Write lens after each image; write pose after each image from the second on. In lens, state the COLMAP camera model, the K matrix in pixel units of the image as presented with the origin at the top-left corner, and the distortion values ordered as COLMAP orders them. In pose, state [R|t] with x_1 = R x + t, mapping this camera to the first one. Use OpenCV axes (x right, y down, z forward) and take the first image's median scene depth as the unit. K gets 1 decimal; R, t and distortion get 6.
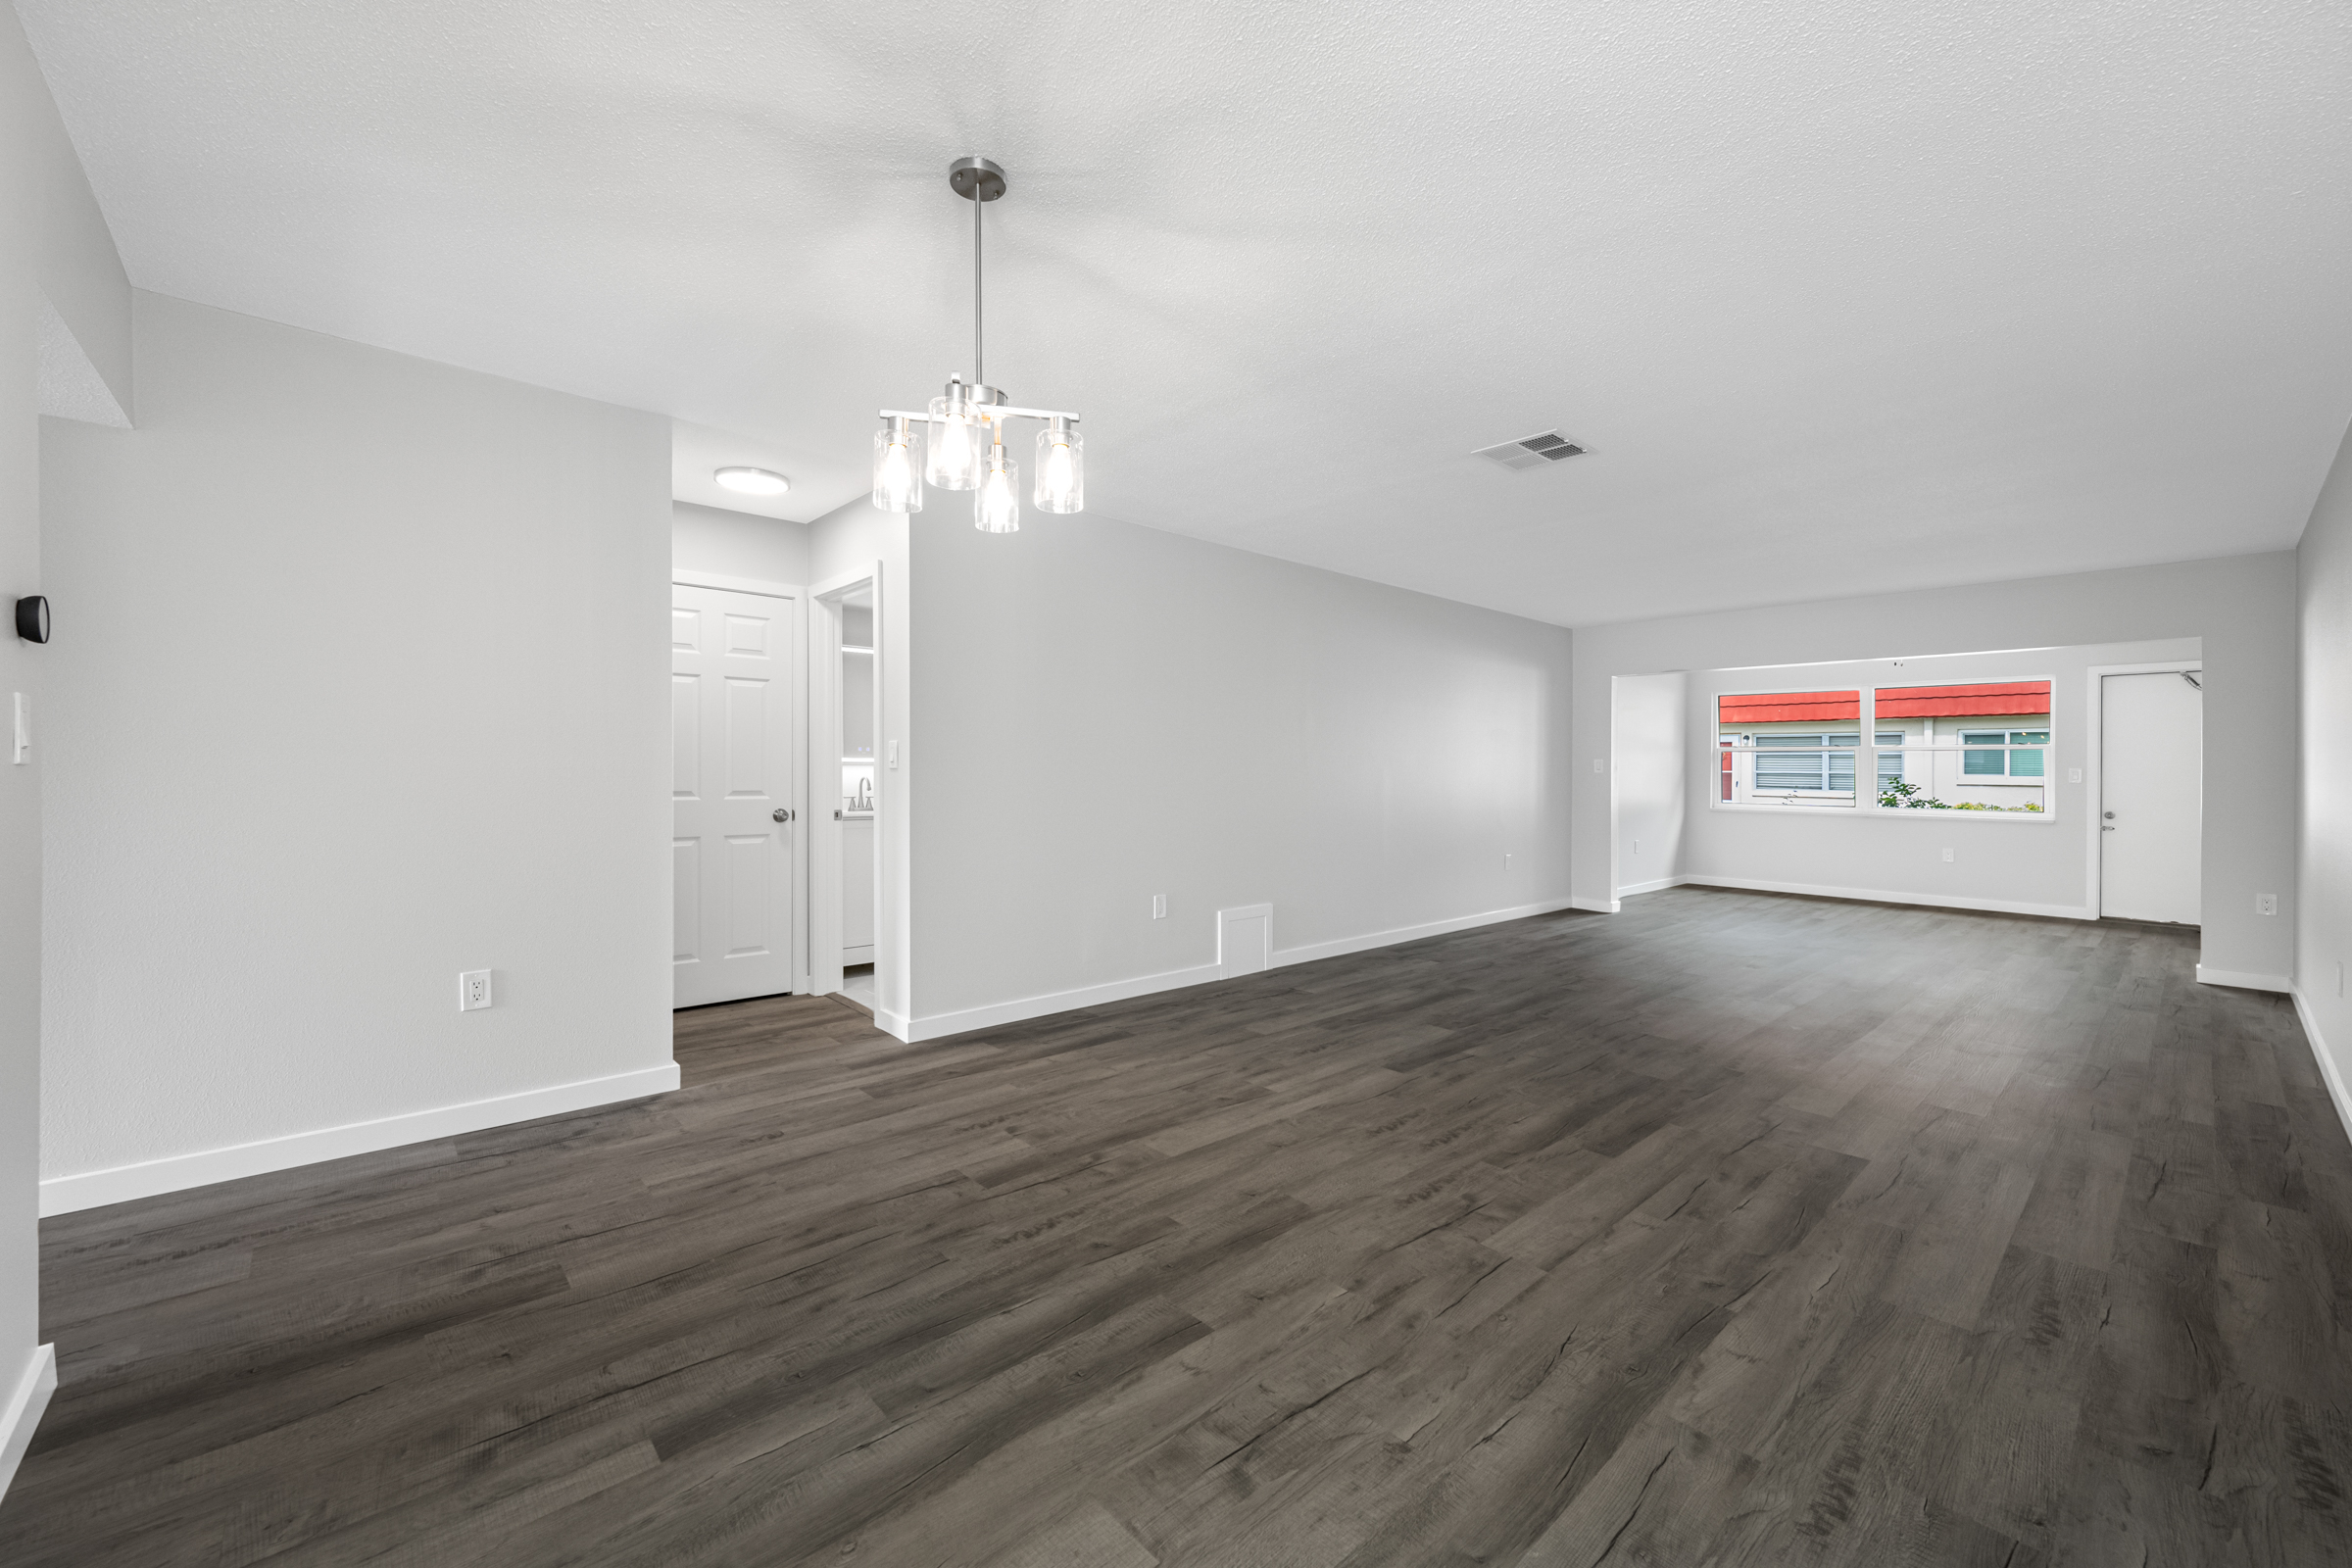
lens RADIAL K [[938.3, 0, 1171.6], [0, 938.3, 770.3], [0, 0, 1]] dist [0.000284, 0.000073]
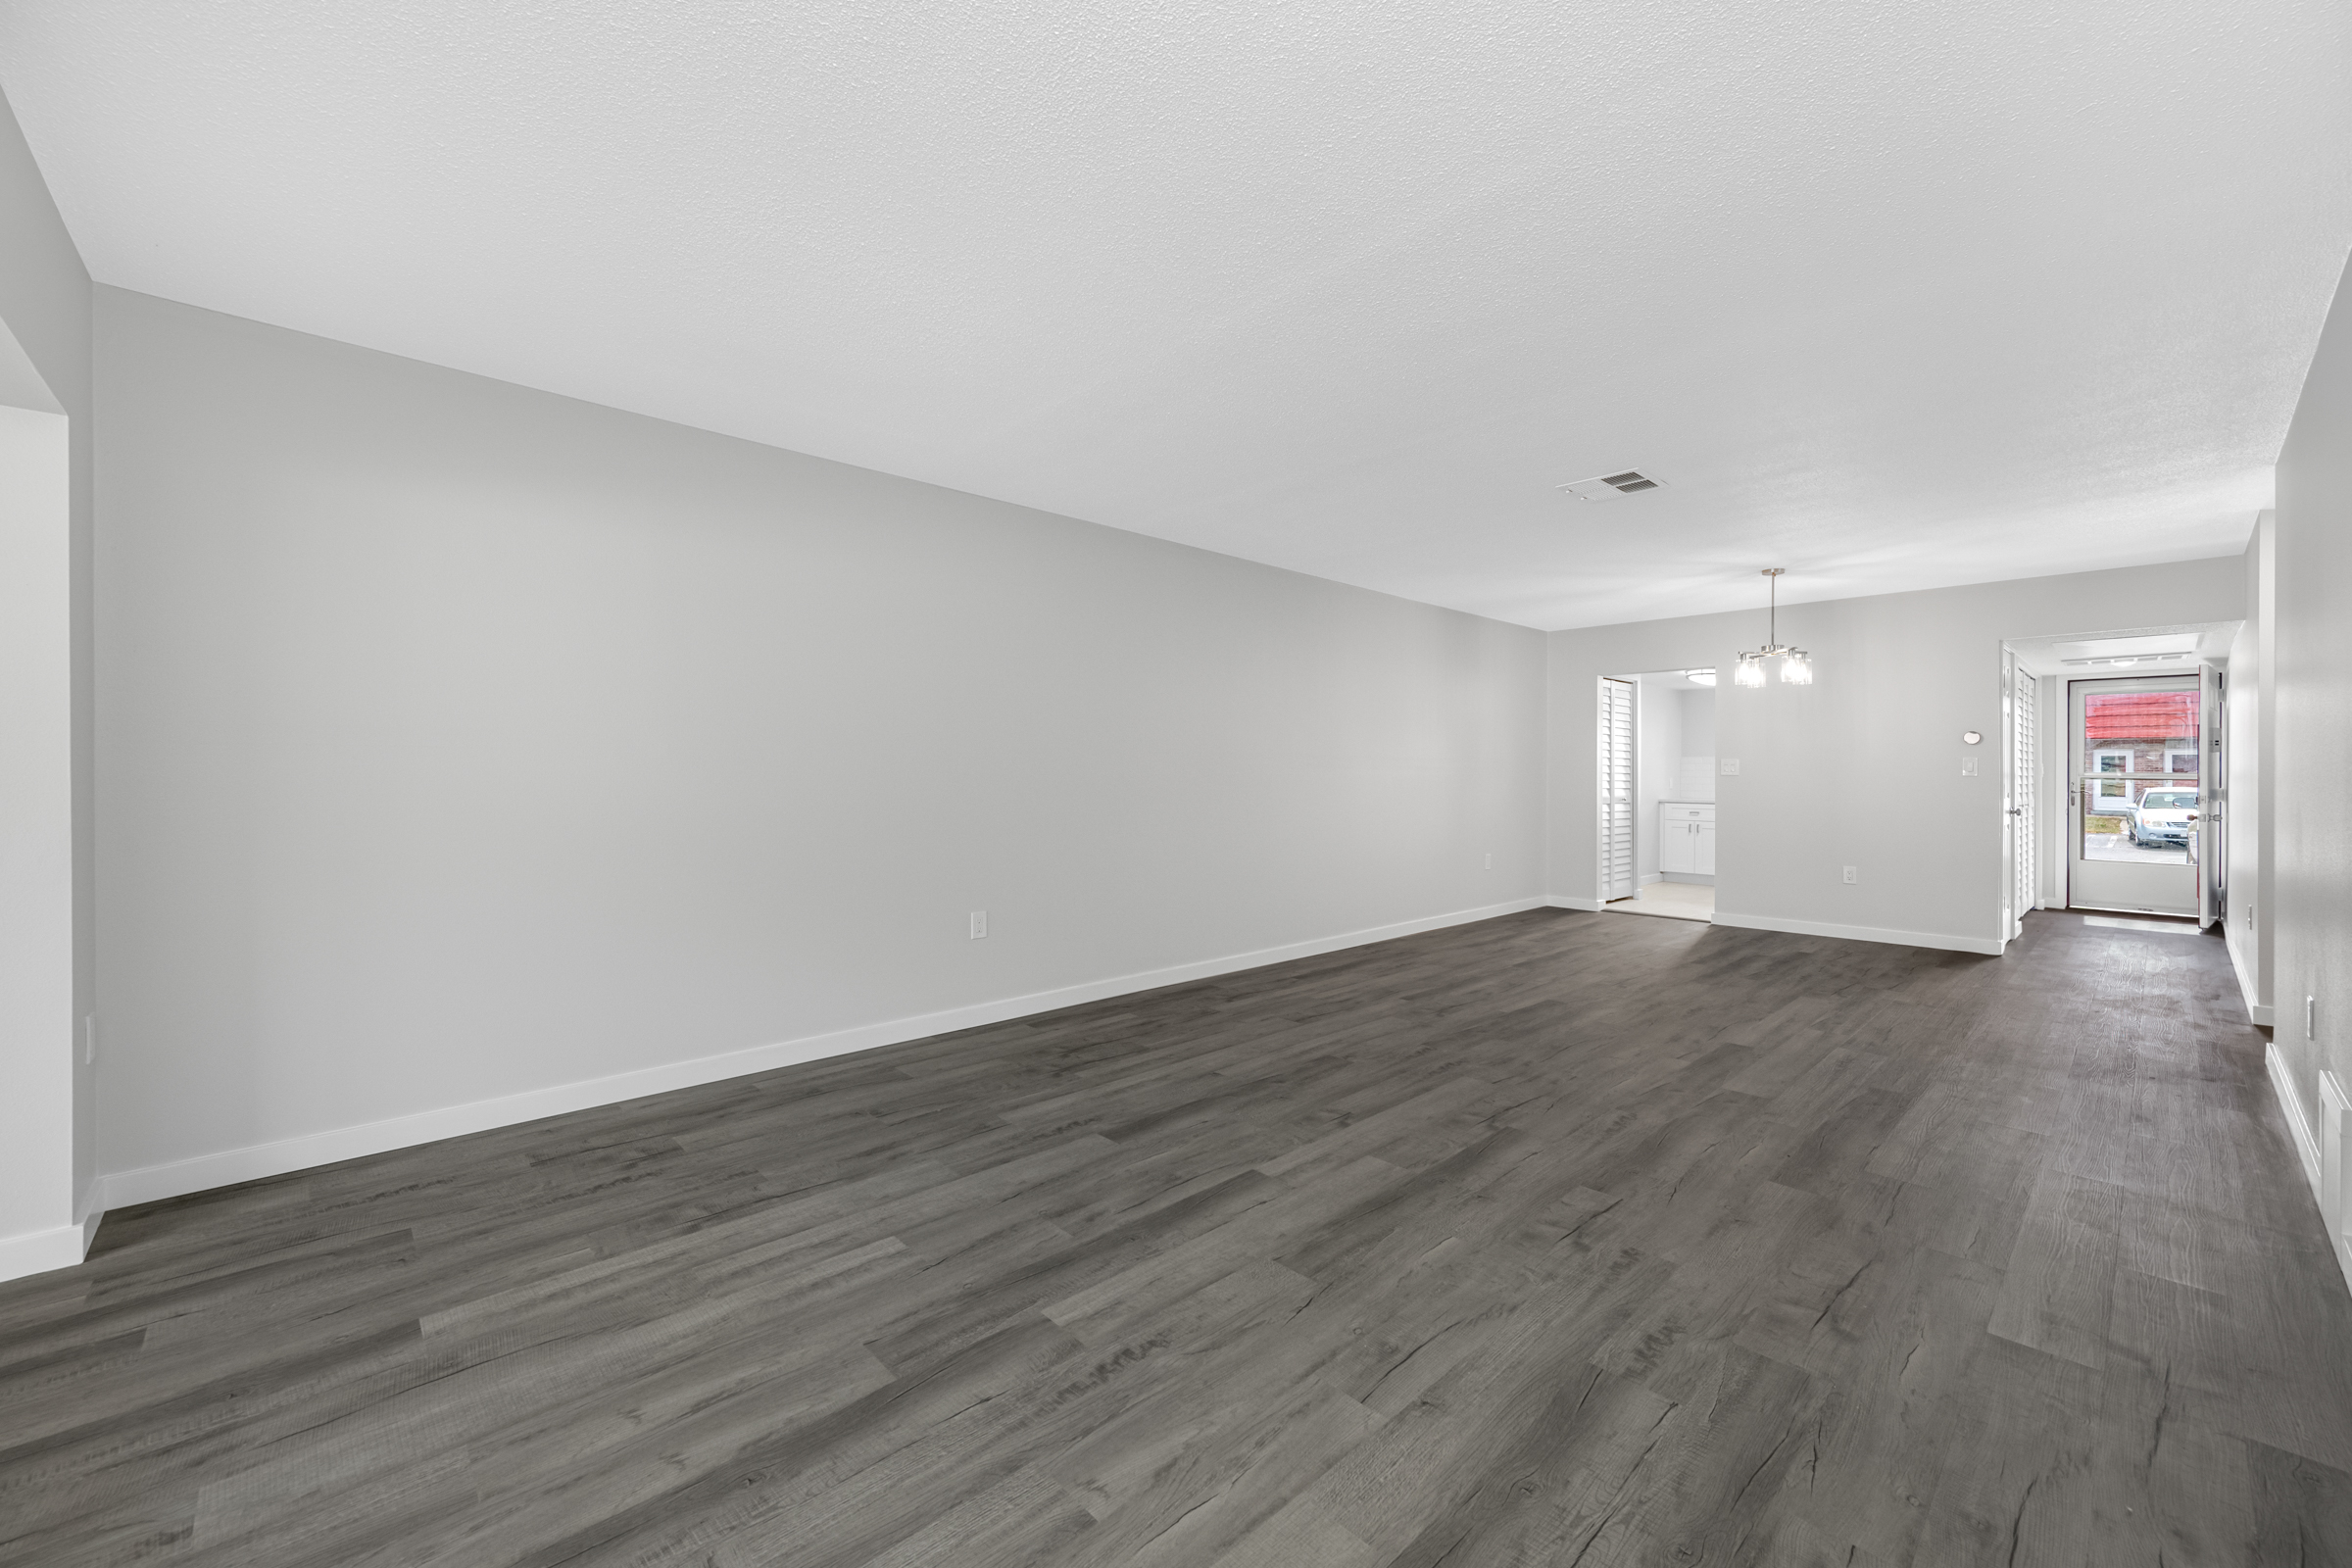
lens RADIAL K [[924.6, 0, 1178.8], [0, 924.6, 772.9], [0, 0, 1]] dist [0.000441, 0.000072]
pose [[-0.999694, -0.013219, -0.020906, 1.014967], [-0.013286, 0.999907, 0.003053, 0.005958], [0.020864, 0.003330, -0.999777, 2.286647]]
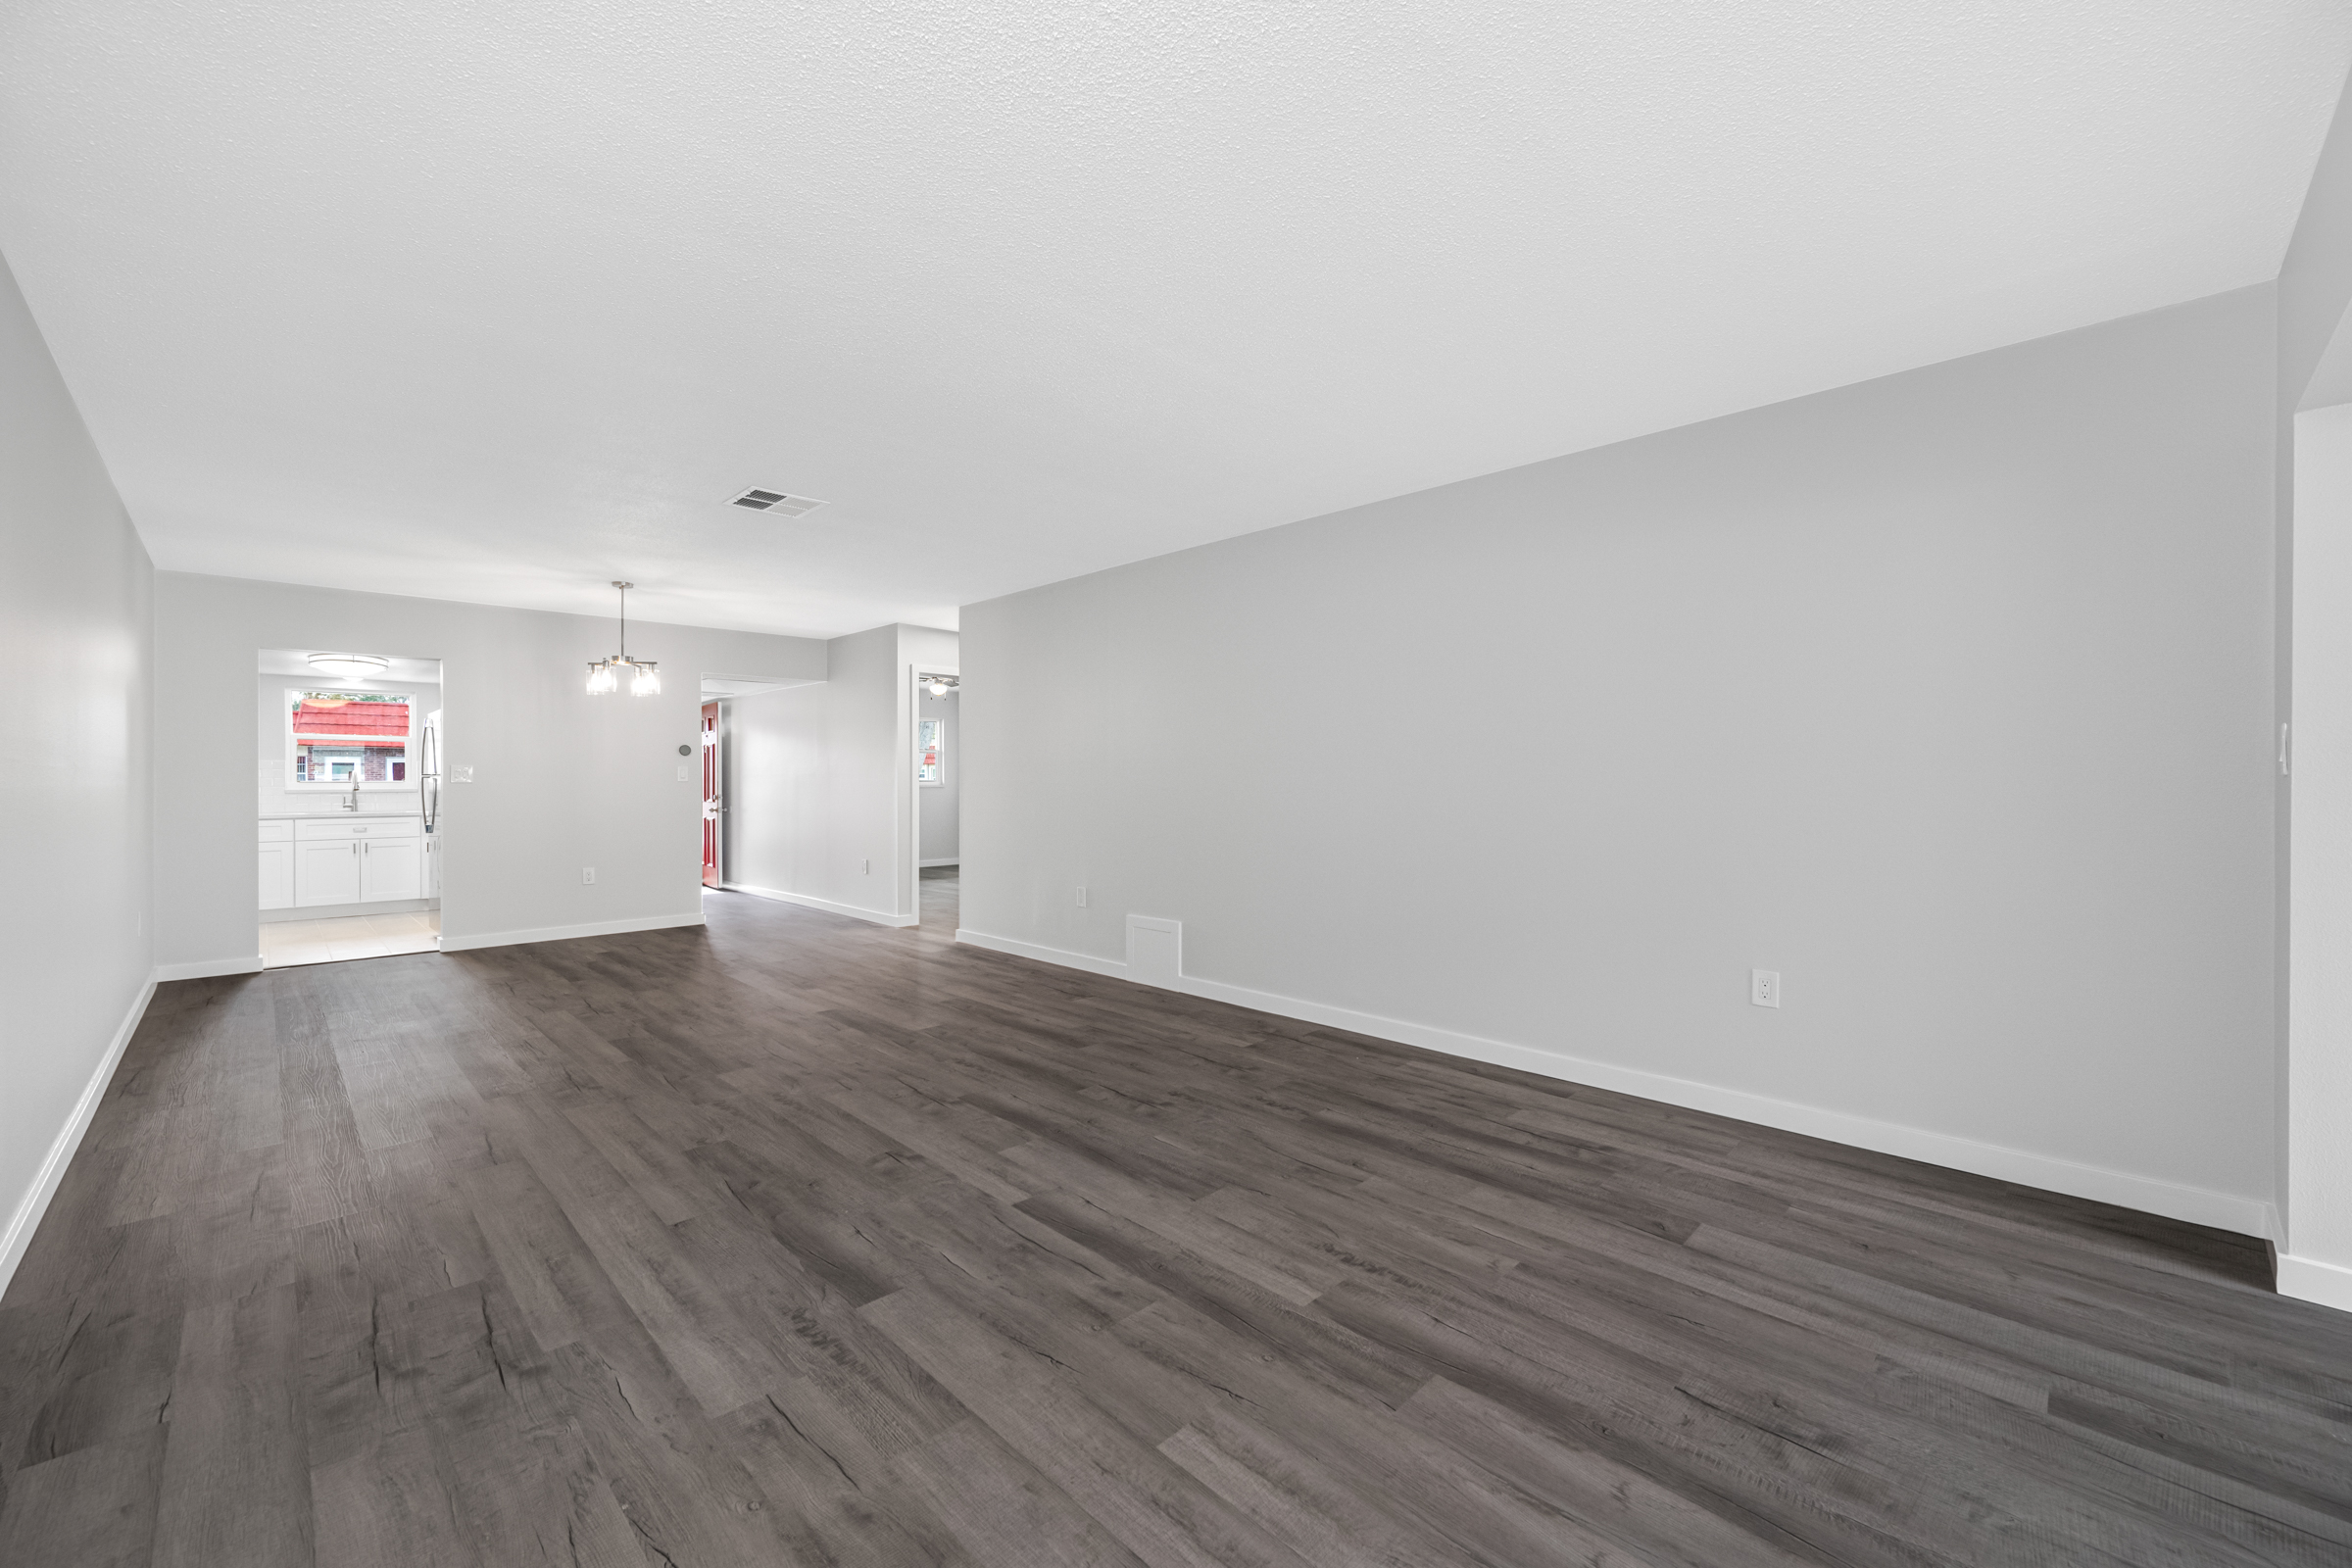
lens RADIAL K [[924.3, 0, 1180.6], [0, 924.3, 790.5], [0, 0, 1]] dist [-0.001317, 0.000047]
pose [[0.048481, 0.003821, -0.998817, 1.694839], [0.001626, 0.999991, 0.003904, 0.011900], [0.998823, -0.001813, 0.048474, 1.577962]]
